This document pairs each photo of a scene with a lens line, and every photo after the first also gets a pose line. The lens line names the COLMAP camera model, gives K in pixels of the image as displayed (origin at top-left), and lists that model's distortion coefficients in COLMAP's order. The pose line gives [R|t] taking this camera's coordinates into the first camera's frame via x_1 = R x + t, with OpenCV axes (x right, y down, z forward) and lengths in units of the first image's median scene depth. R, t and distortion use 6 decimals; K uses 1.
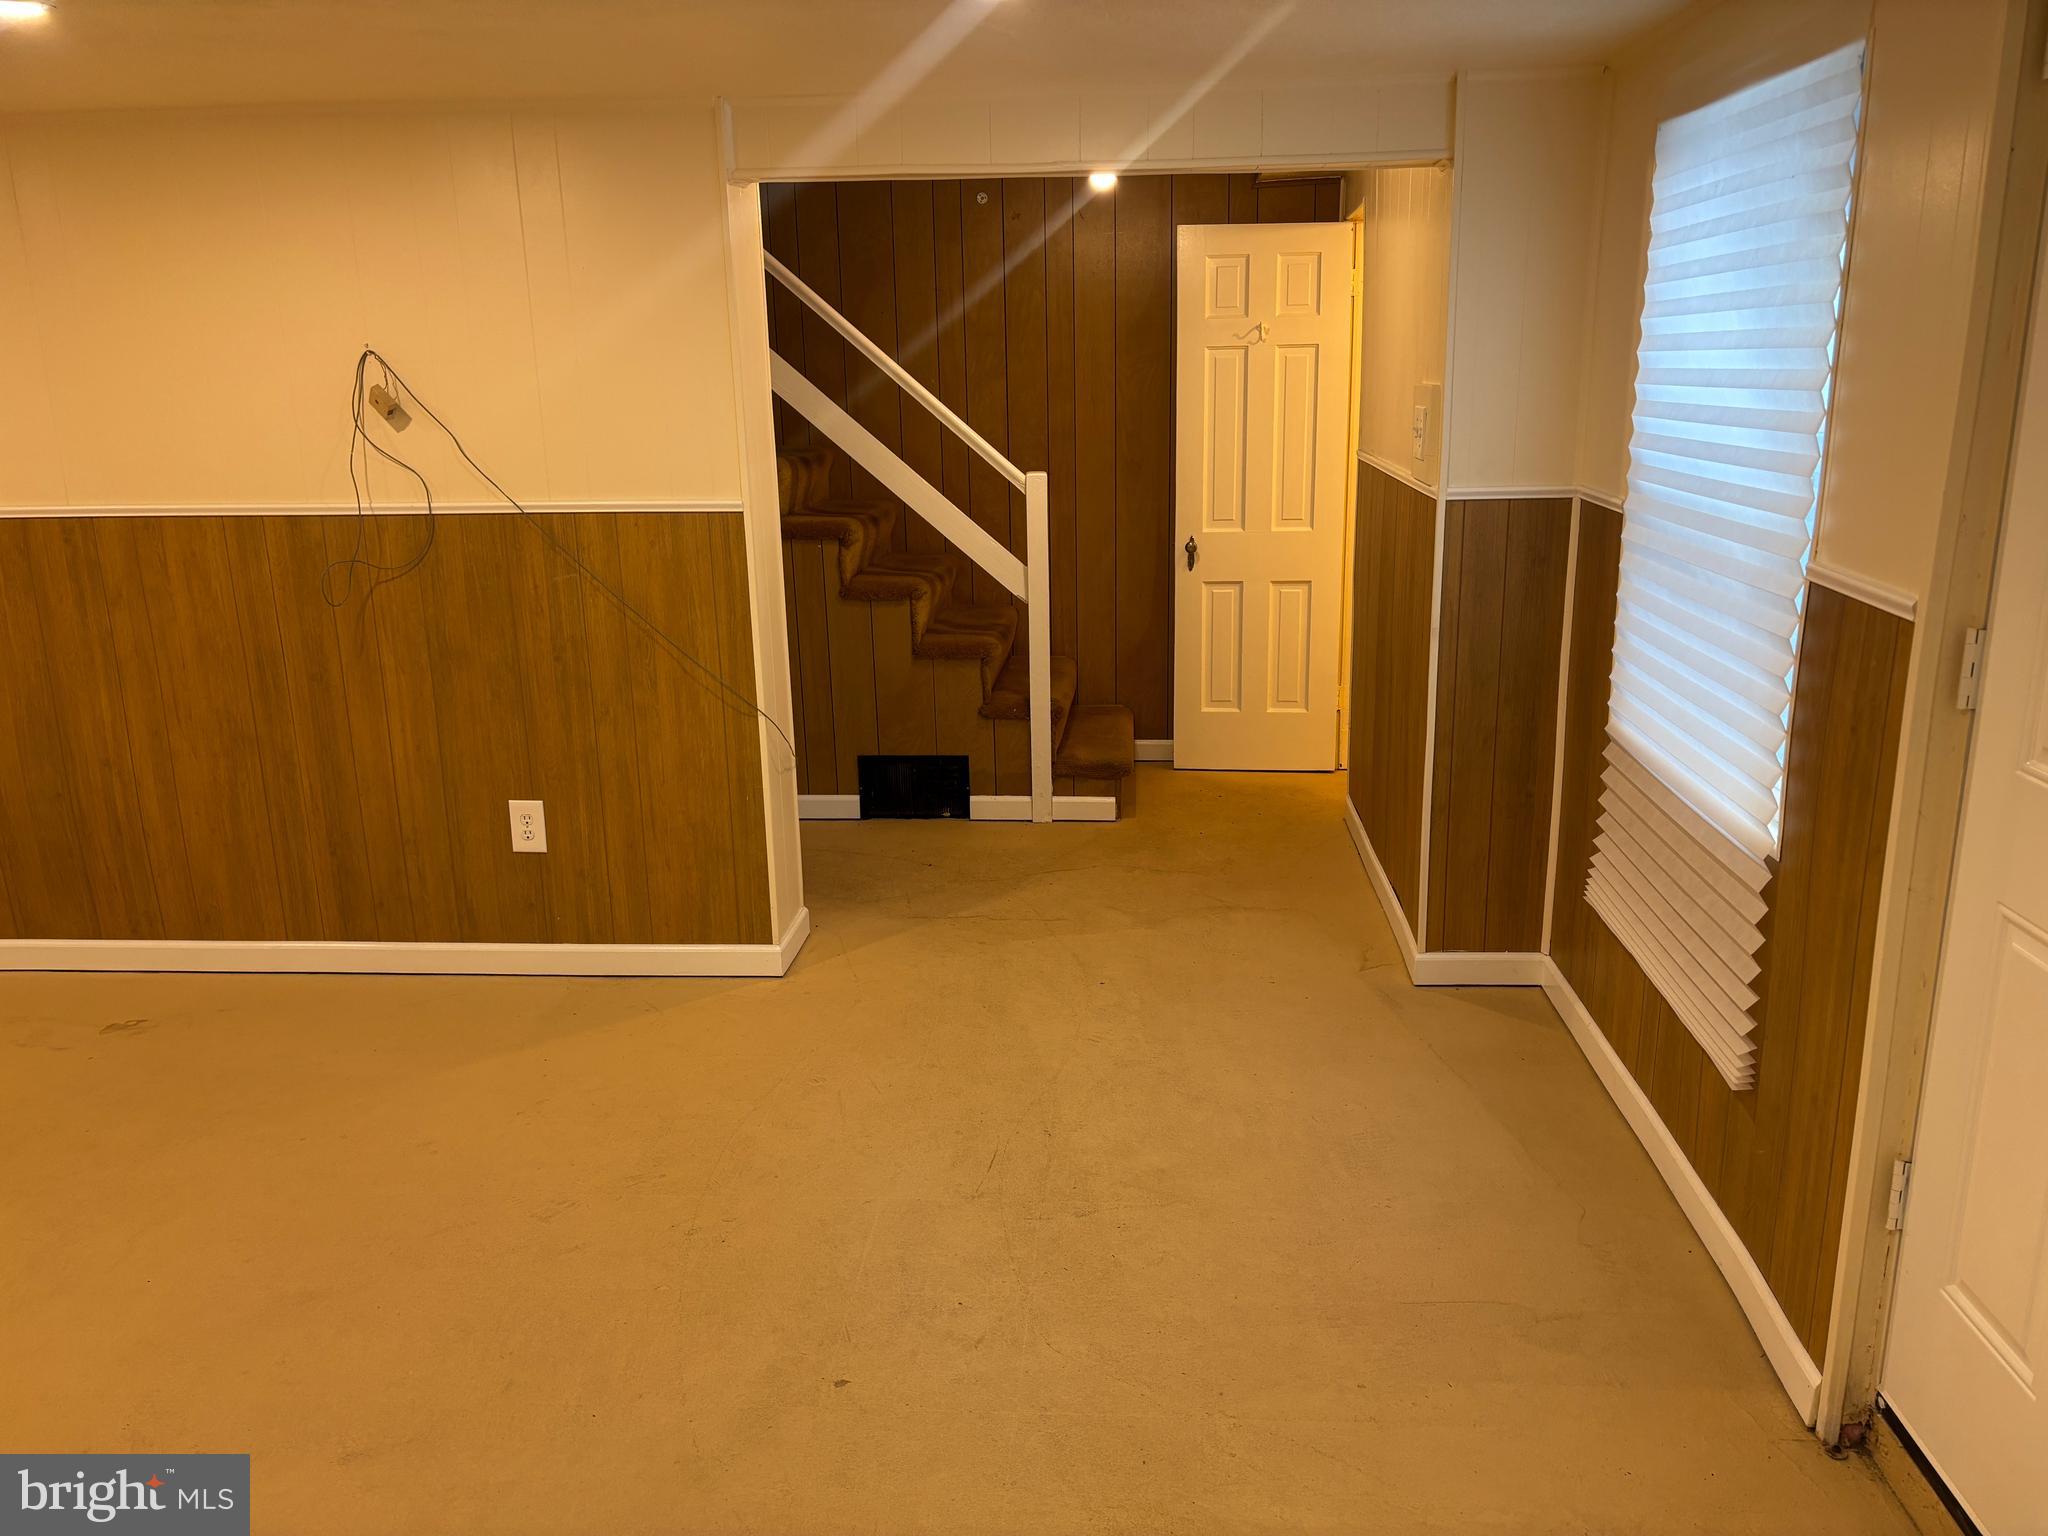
lens RADIAL K [[1547.1, 0, 1042.0], [0, 1547.1, 768.2], [0, 0, 1]] dist [0.051901, -0.059803]
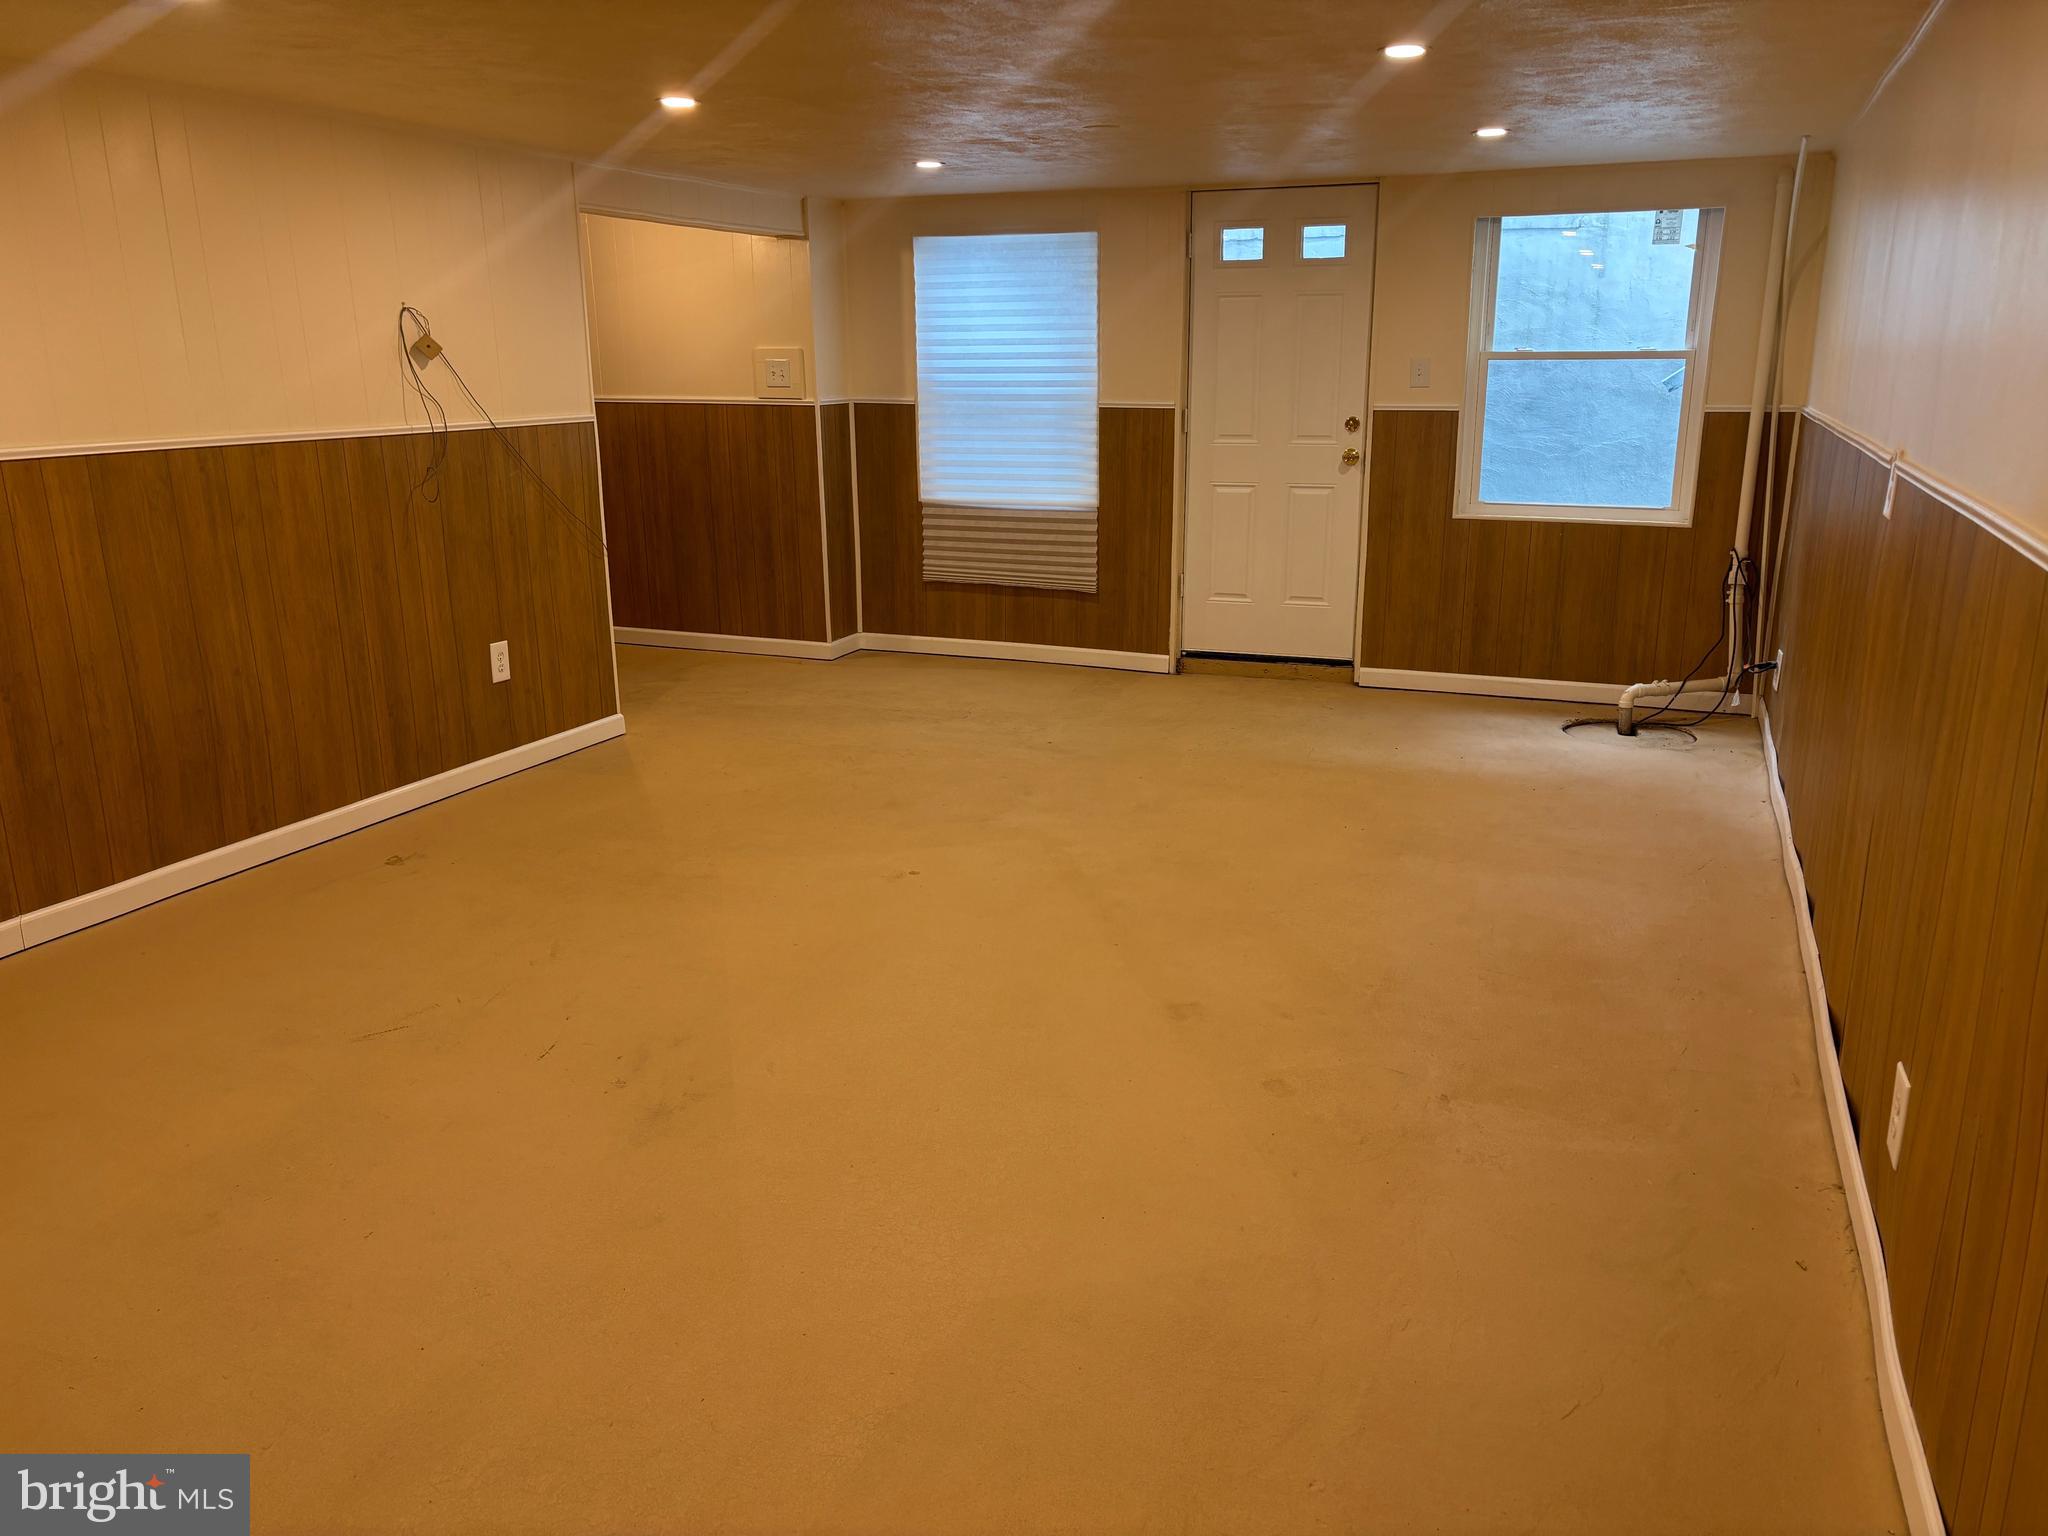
lens RADIAL K [[1547.1, 0, 1024.2], [0, 1547.1, 769.0], [0, 0, 1]] dist [0.051901, -0.059803]
pose [[0.314051, -0.231728, 0.920692, -1.513463], [0.241277, 0.957398, 0.158666, 0.022592], [-0.918236, 0.172313, 0.356582, 0.111103]]
